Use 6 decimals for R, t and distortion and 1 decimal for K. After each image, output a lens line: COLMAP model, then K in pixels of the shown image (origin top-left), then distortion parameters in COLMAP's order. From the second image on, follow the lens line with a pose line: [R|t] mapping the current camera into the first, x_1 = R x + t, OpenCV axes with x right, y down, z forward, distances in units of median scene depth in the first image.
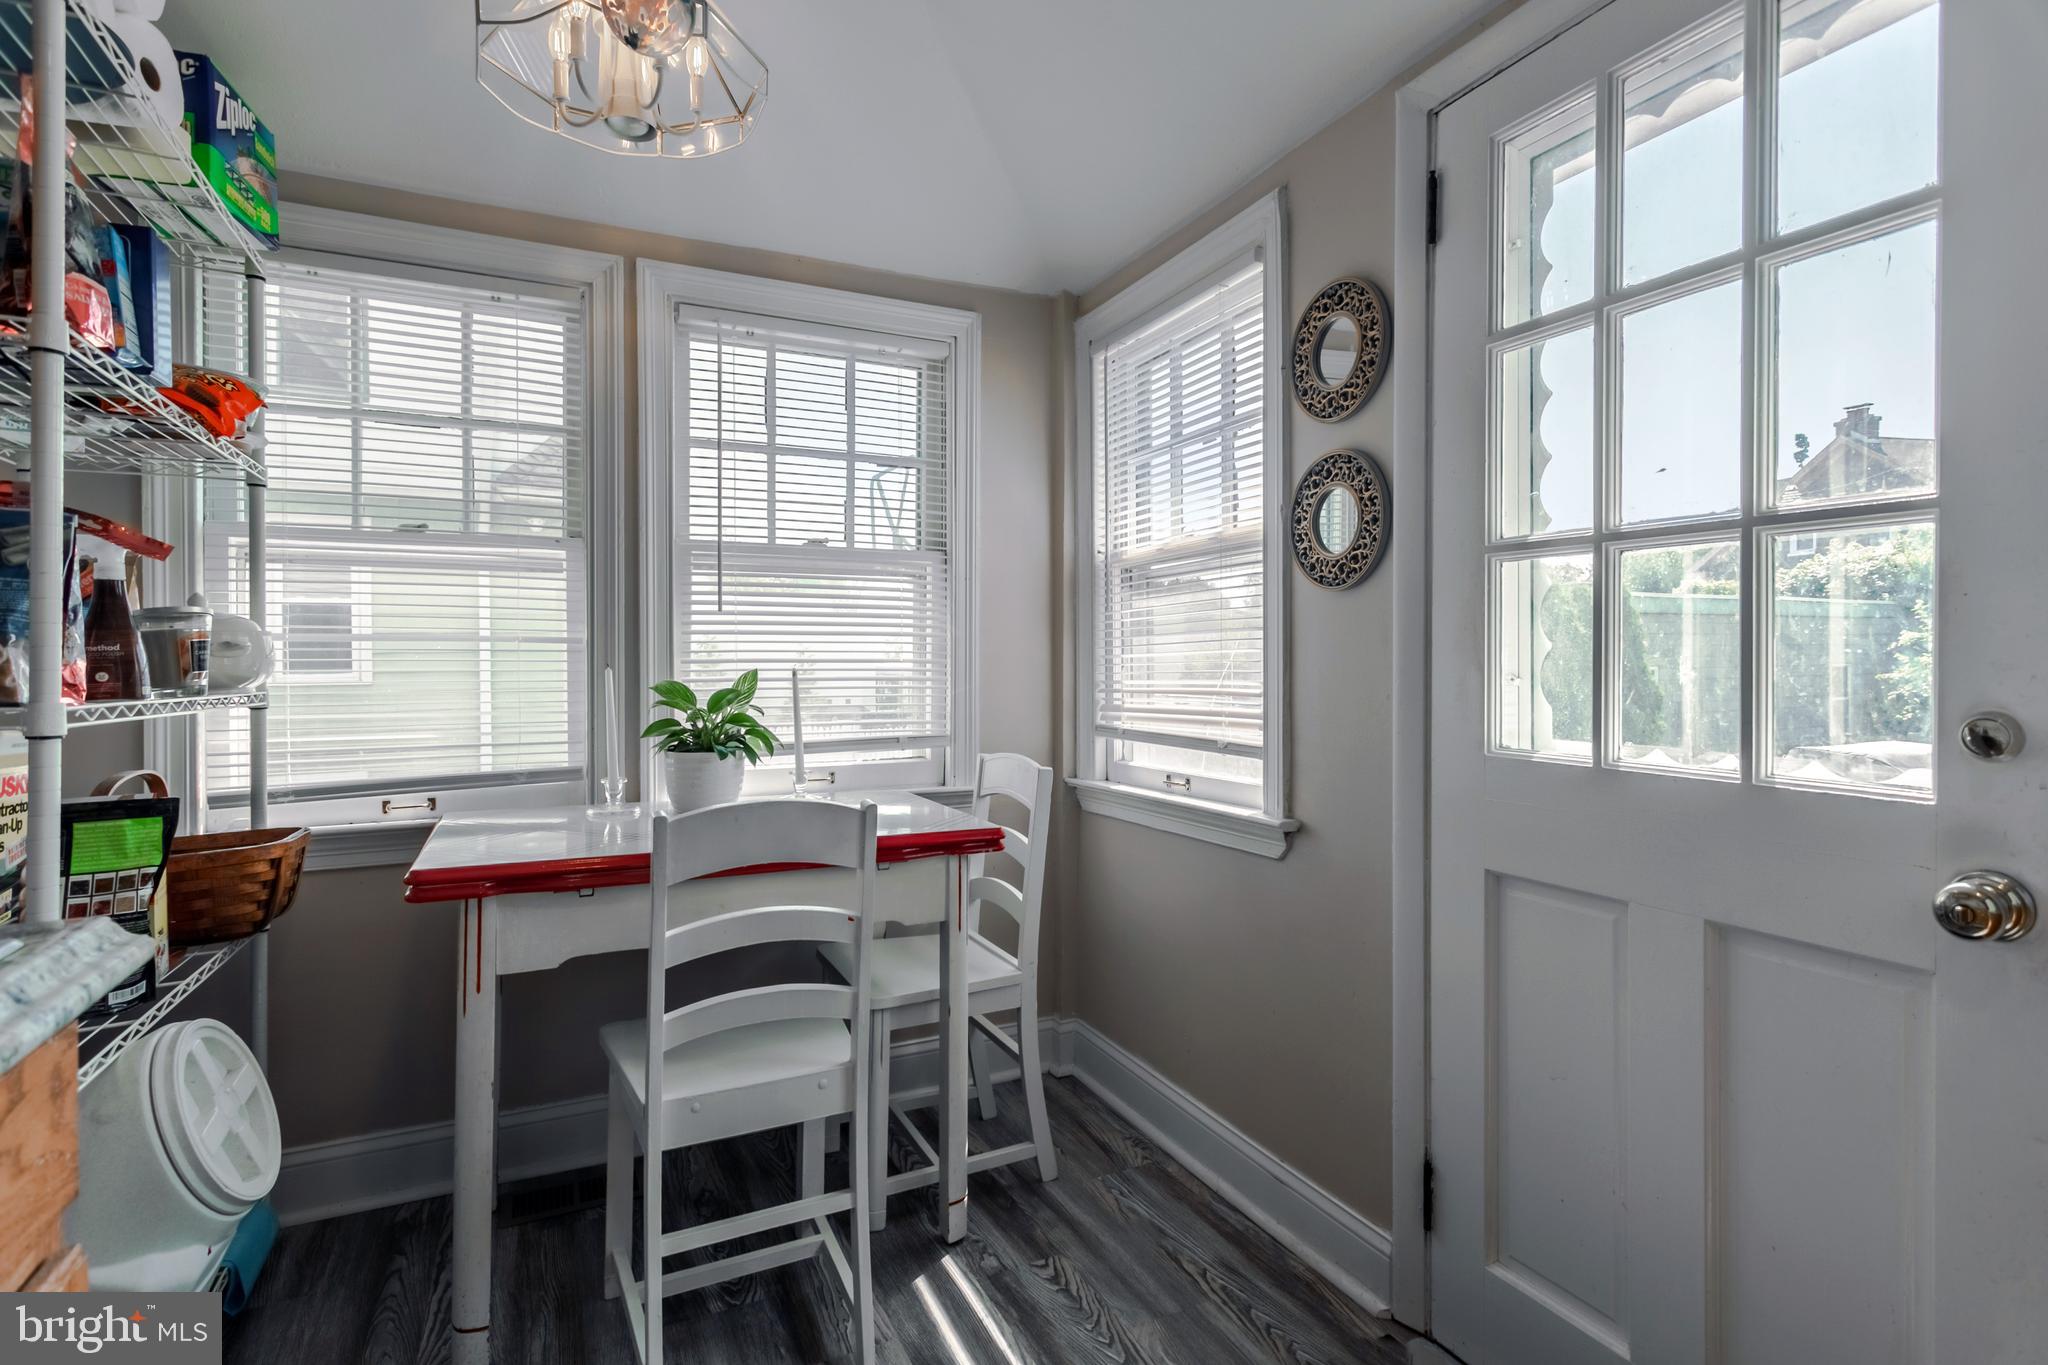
lens RADIAL K [[998.2, 0, 950.2], [0, 998.2, 641.9], [0, 0, 1]] dist [-0.000061, 0.001215]
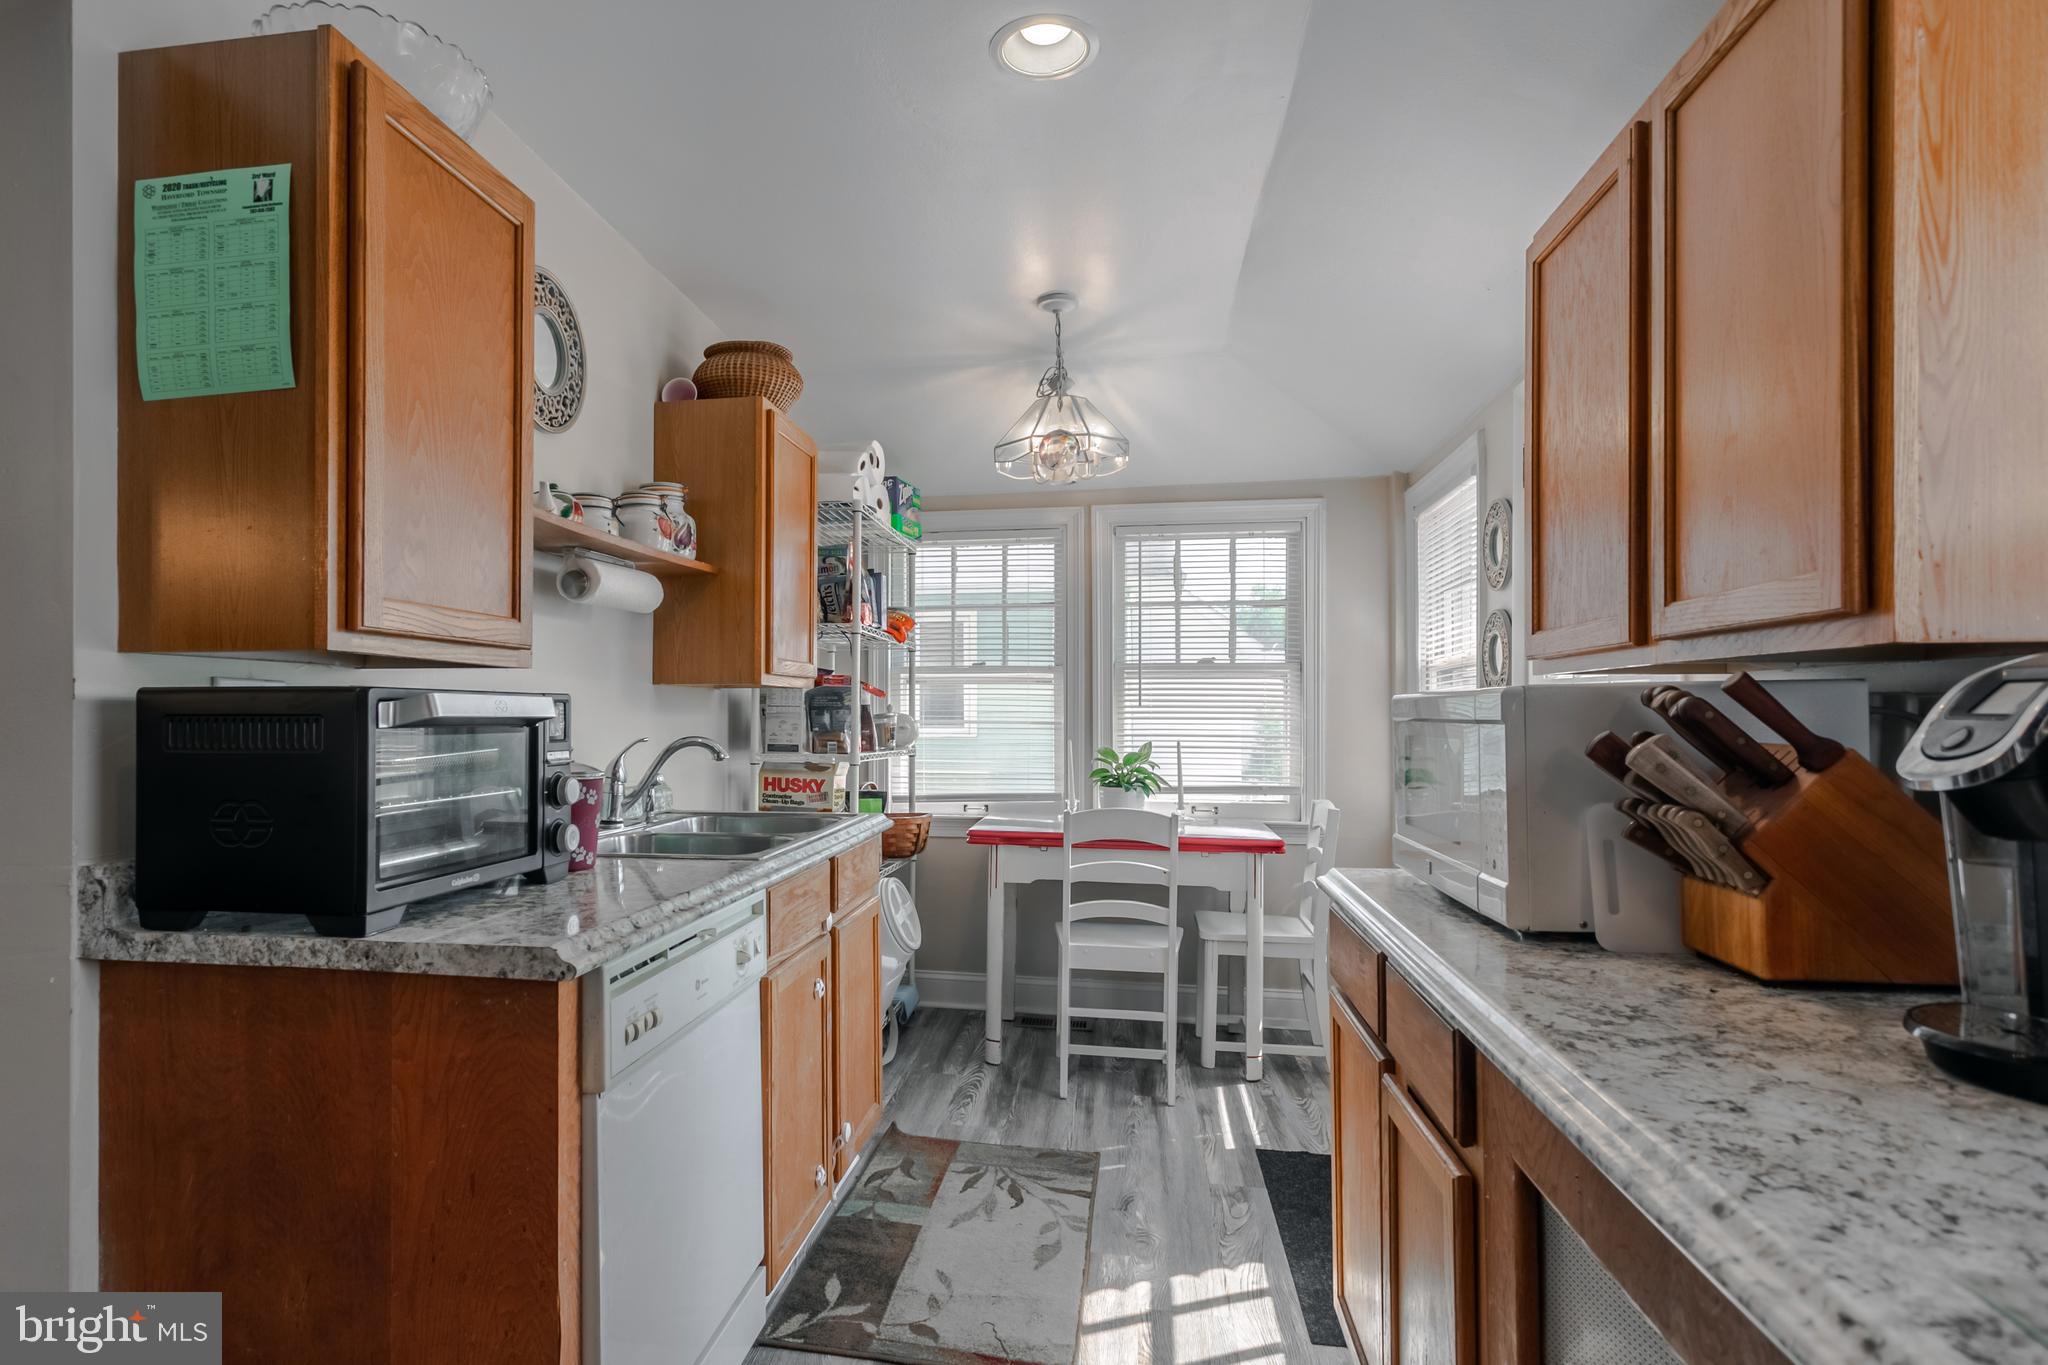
lens RADIAL K [[998.2, 0, 1022.4], [0, 998.2, 699.3], [0, 0, 1]] dist [-0.000061, 0.001215]
pose [[0.884542, 0.004903, -0.466436, 0.461583], [-0.004288, 0.999988, 0.002381, -0.054740], [0.466442, -0.000106, 0.884552, -0.704076]]
